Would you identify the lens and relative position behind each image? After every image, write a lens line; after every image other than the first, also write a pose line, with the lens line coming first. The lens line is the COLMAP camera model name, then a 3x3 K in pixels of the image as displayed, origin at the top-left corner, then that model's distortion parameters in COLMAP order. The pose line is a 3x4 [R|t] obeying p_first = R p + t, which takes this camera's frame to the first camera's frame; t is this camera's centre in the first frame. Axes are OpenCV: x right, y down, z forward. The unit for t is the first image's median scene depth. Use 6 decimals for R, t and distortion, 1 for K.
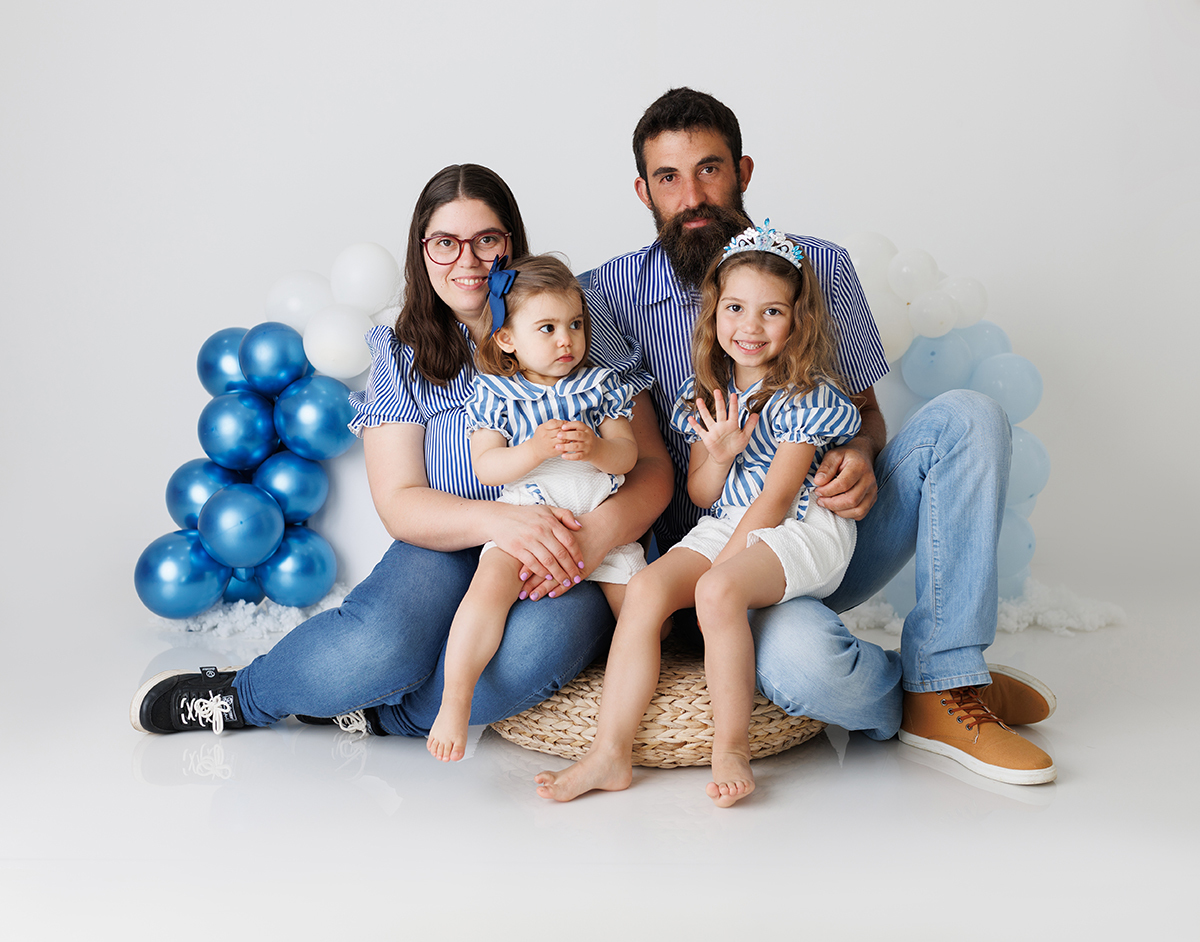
lens RADIAL K [[1324.2, 0, 560.6], [0, 1324.2, 468.1], [0, 0, 1]] dist [0.006466, -0.011751]
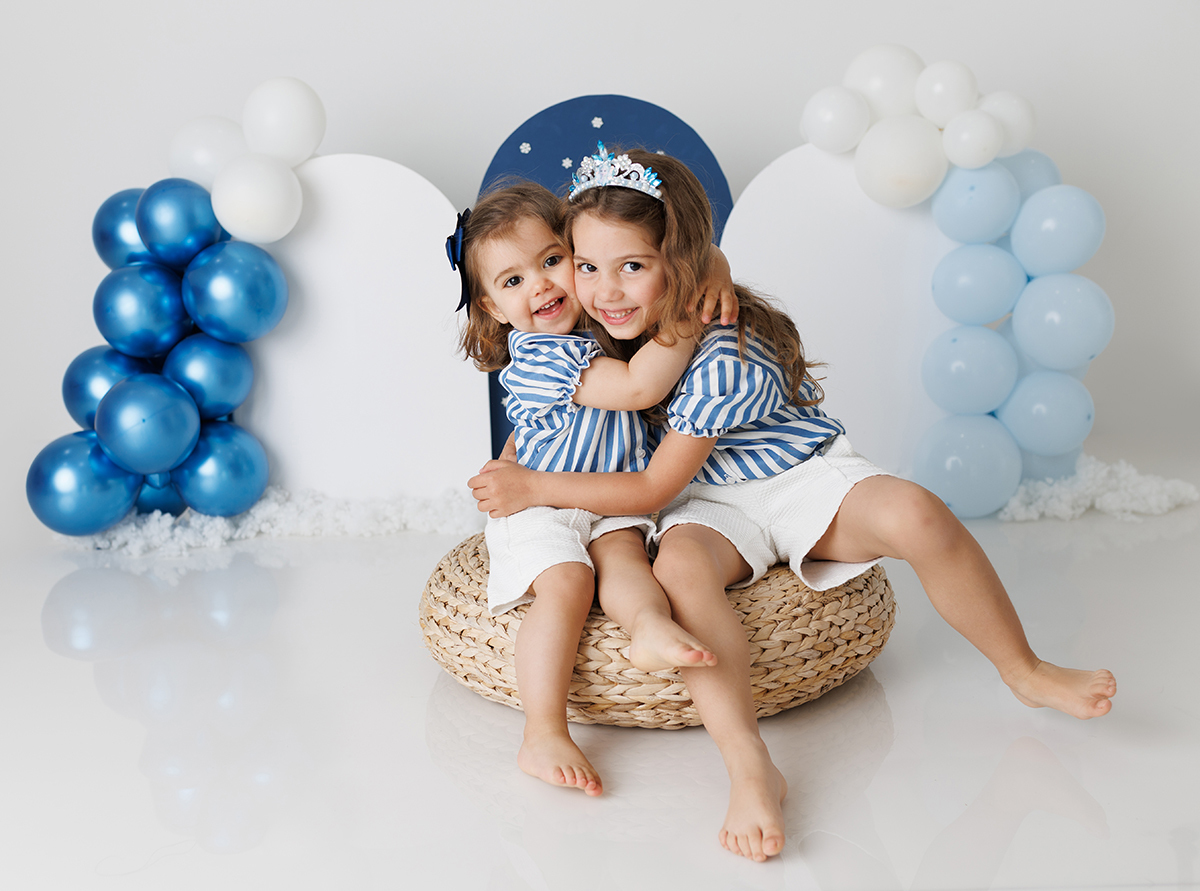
lens RADIAL K [[1259.0, 0, 530.0], [0, 1259.0, 442.7], [0, 0, 1]] dist [0.001282, -0.004462]
pose [[0.999410, -0.033061, -0.009344, 0.008041], [0.033670, 0.996612, 0.075034, 0.003500], [0.006831, -0.075304, 0.997137, 0.198567]]
